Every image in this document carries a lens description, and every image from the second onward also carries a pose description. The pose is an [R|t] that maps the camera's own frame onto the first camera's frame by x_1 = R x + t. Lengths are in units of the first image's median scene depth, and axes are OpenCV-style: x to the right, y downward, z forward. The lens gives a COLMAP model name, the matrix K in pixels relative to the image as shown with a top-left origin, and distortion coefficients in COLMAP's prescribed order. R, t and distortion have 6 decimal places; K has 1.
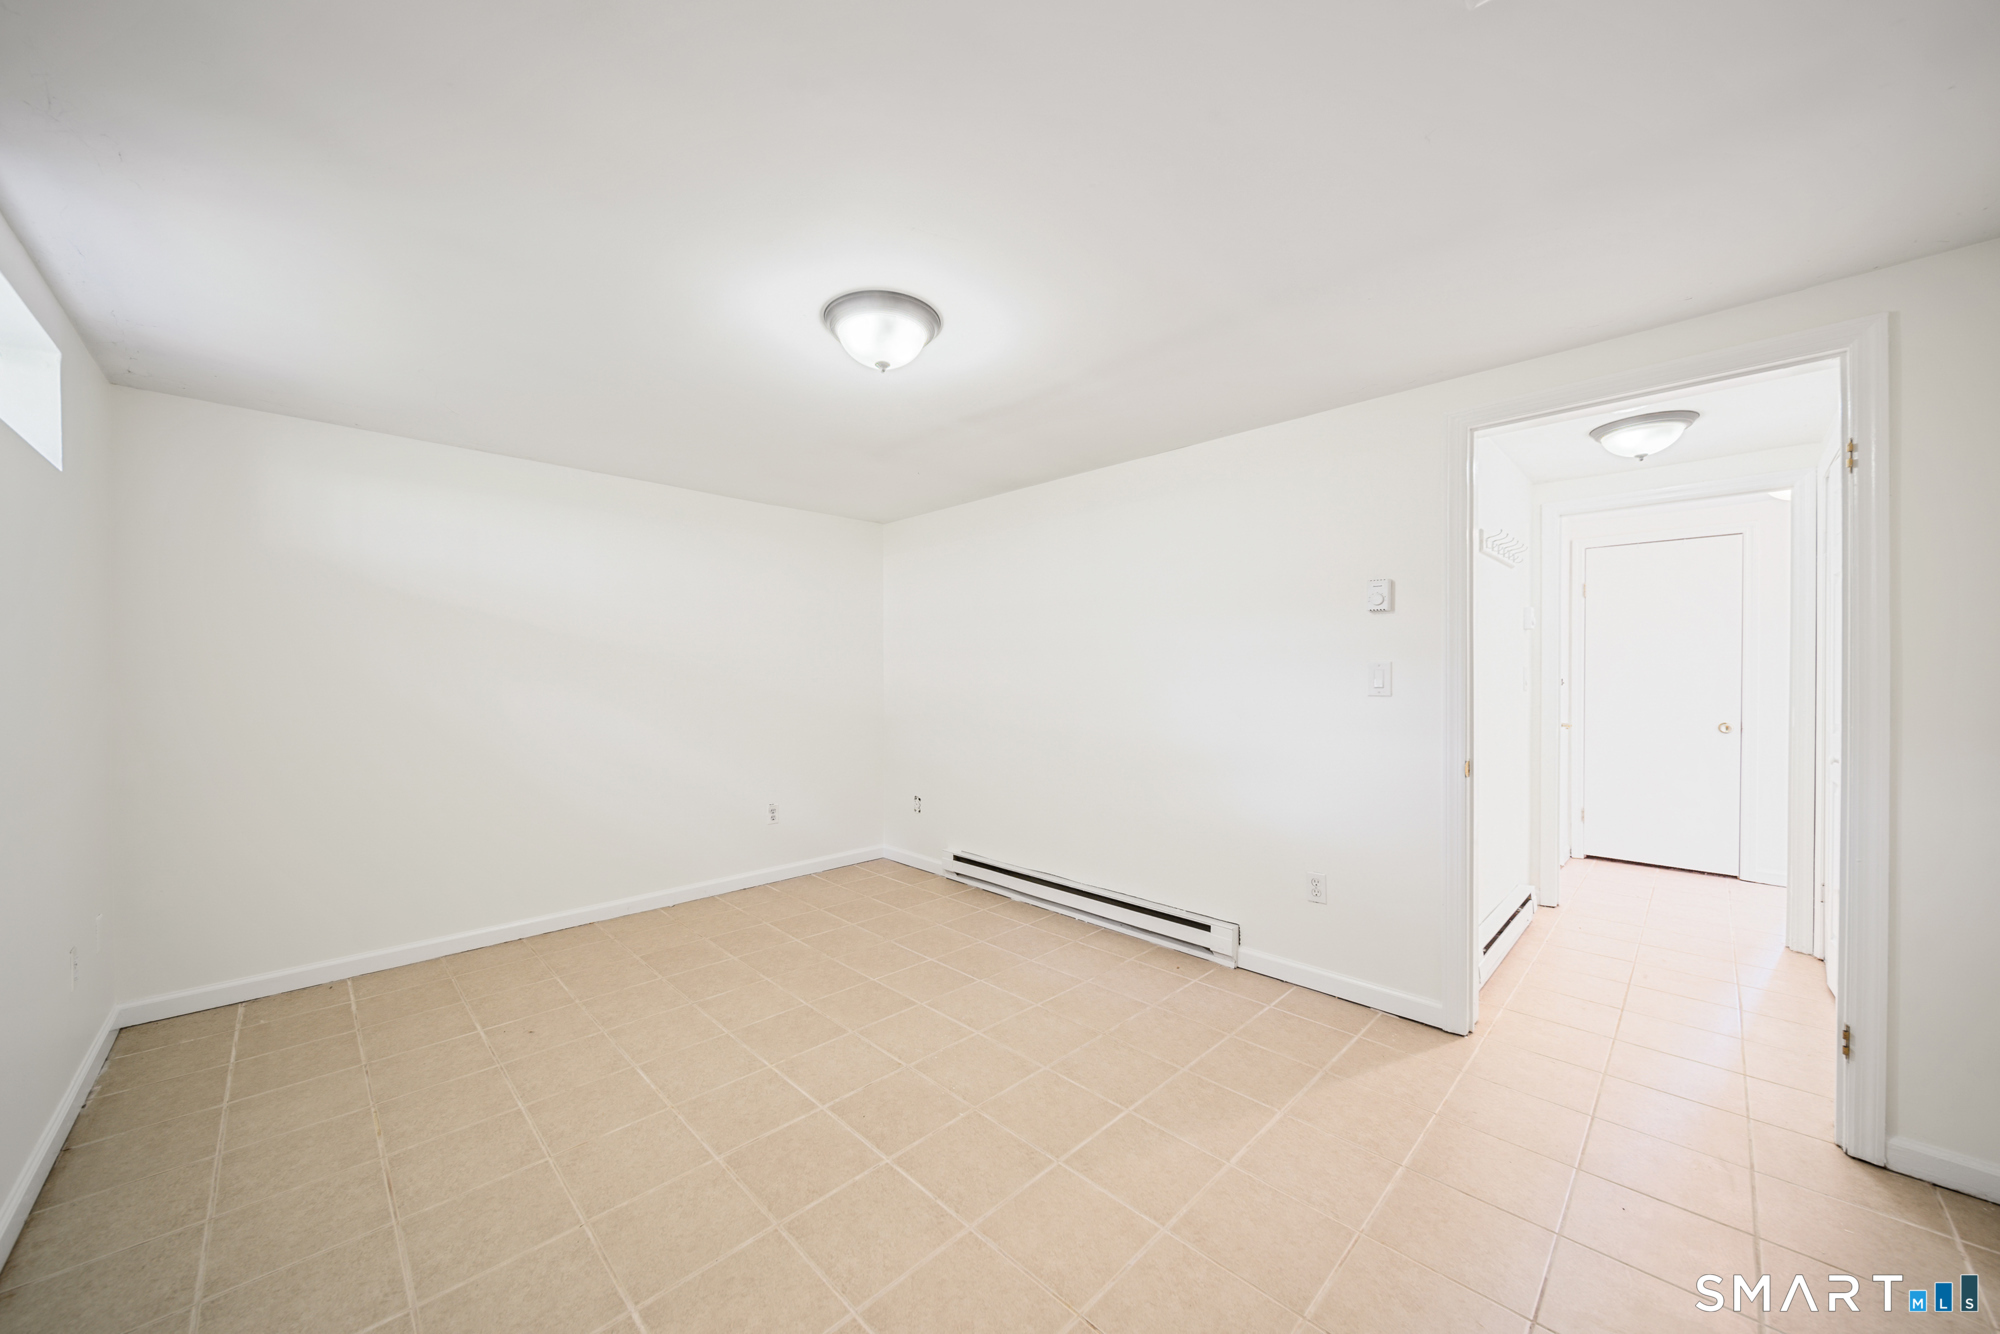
lens RADIAL K [[706.8, 0, 999.6], [0, 706.8, 660.8], [0, 0, 1]] dist [-0.000983, -0.000055]
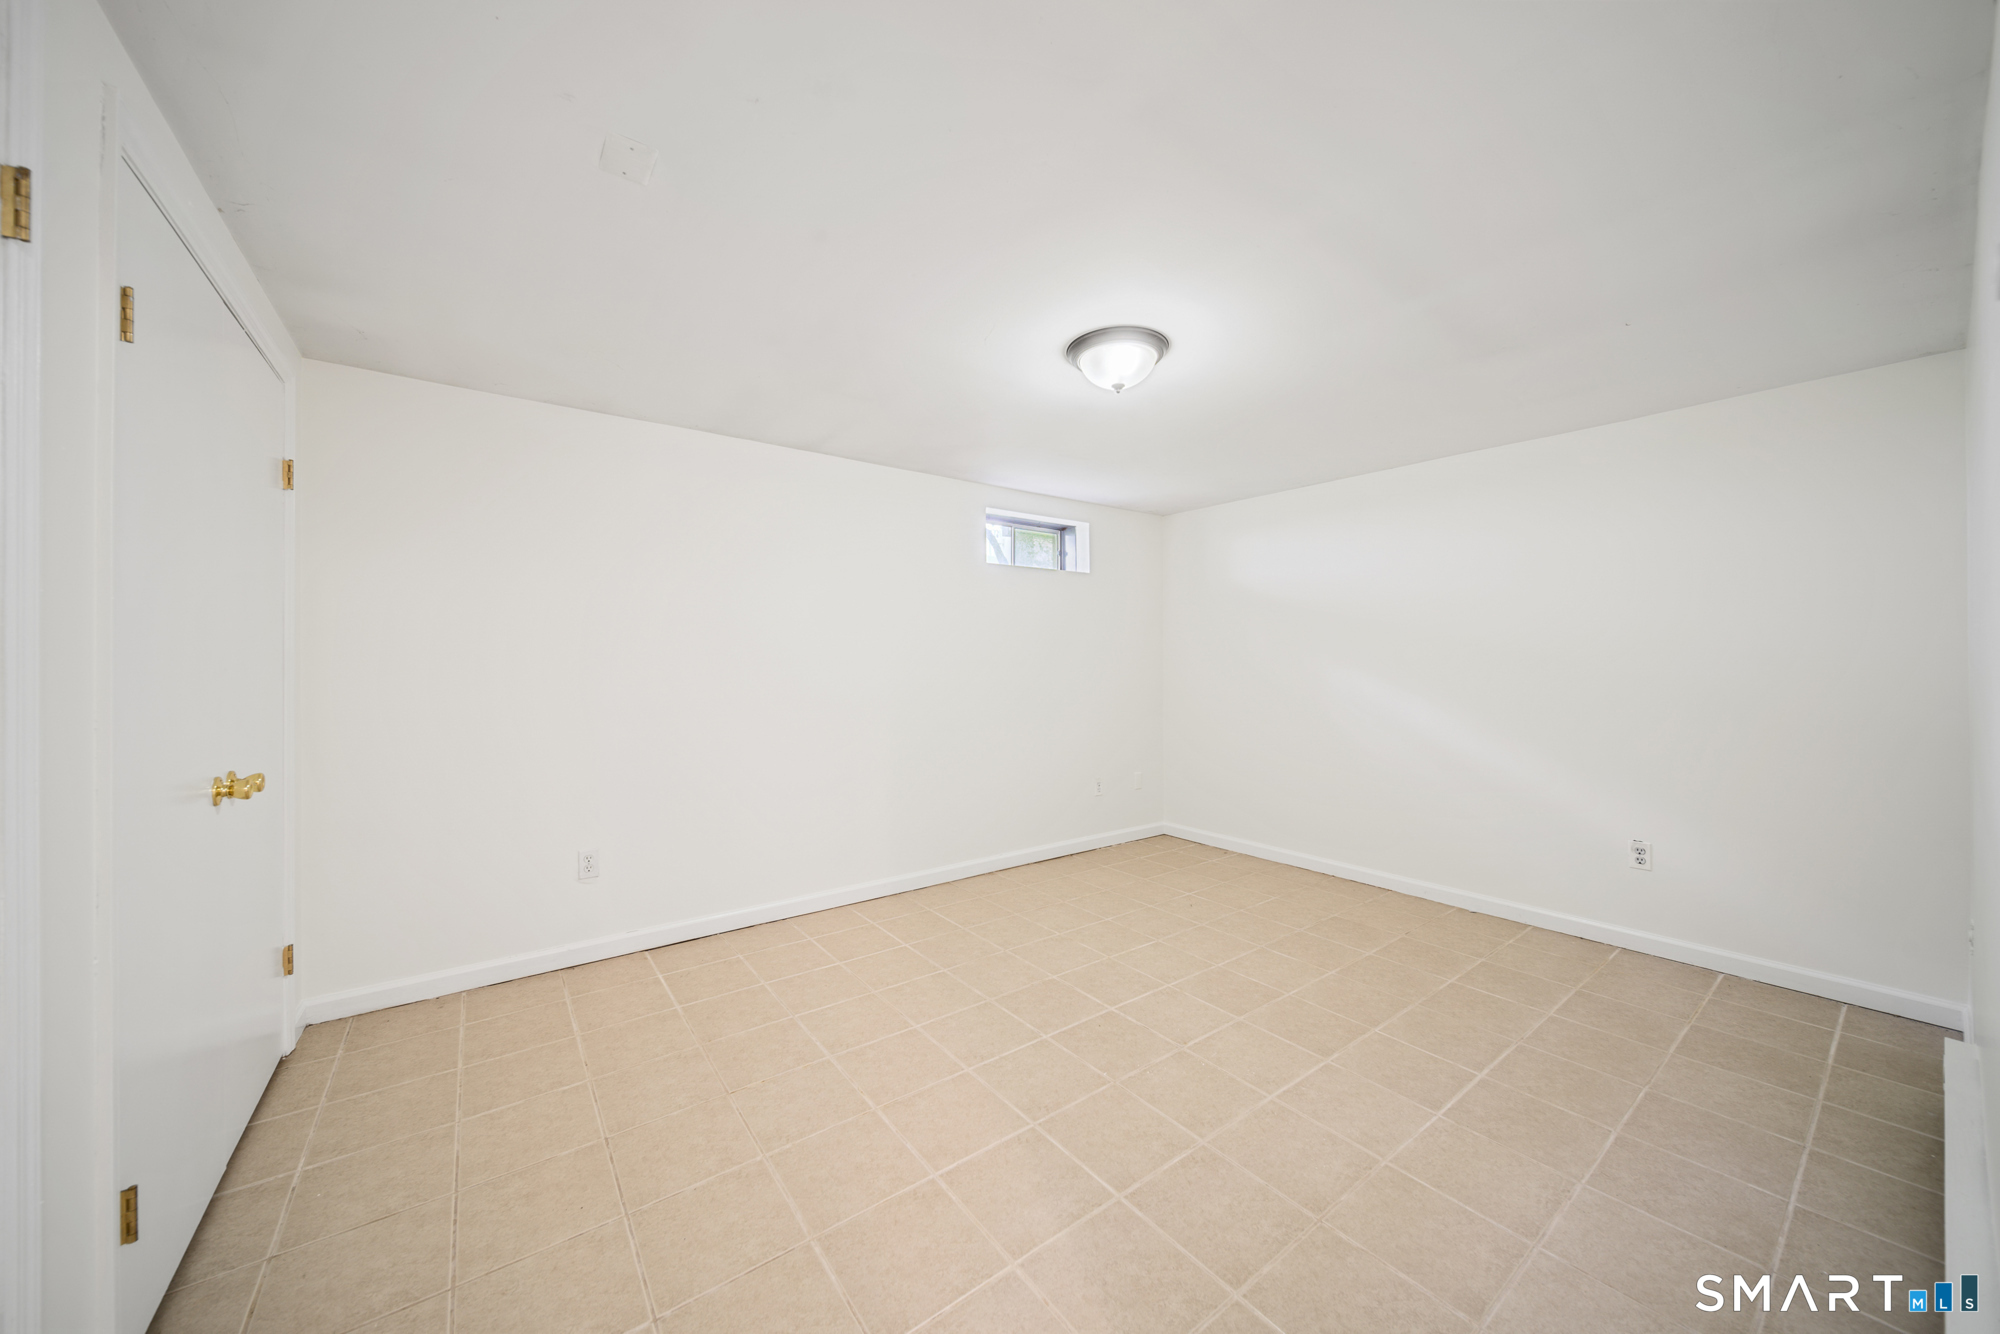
lens RADIAL K [[706.8, 0, 999.6], [0, 706.8, 660.8], [0, 0, 1]] dist [-0.000983, -0.000055]
pose [[-0.144243, 0.001843, -0.989541, 0.699775], [0.020384, 0.999792, -0.001109, 0.010537], [0.989332, -0.020331, -0.144250, 0.689068]]
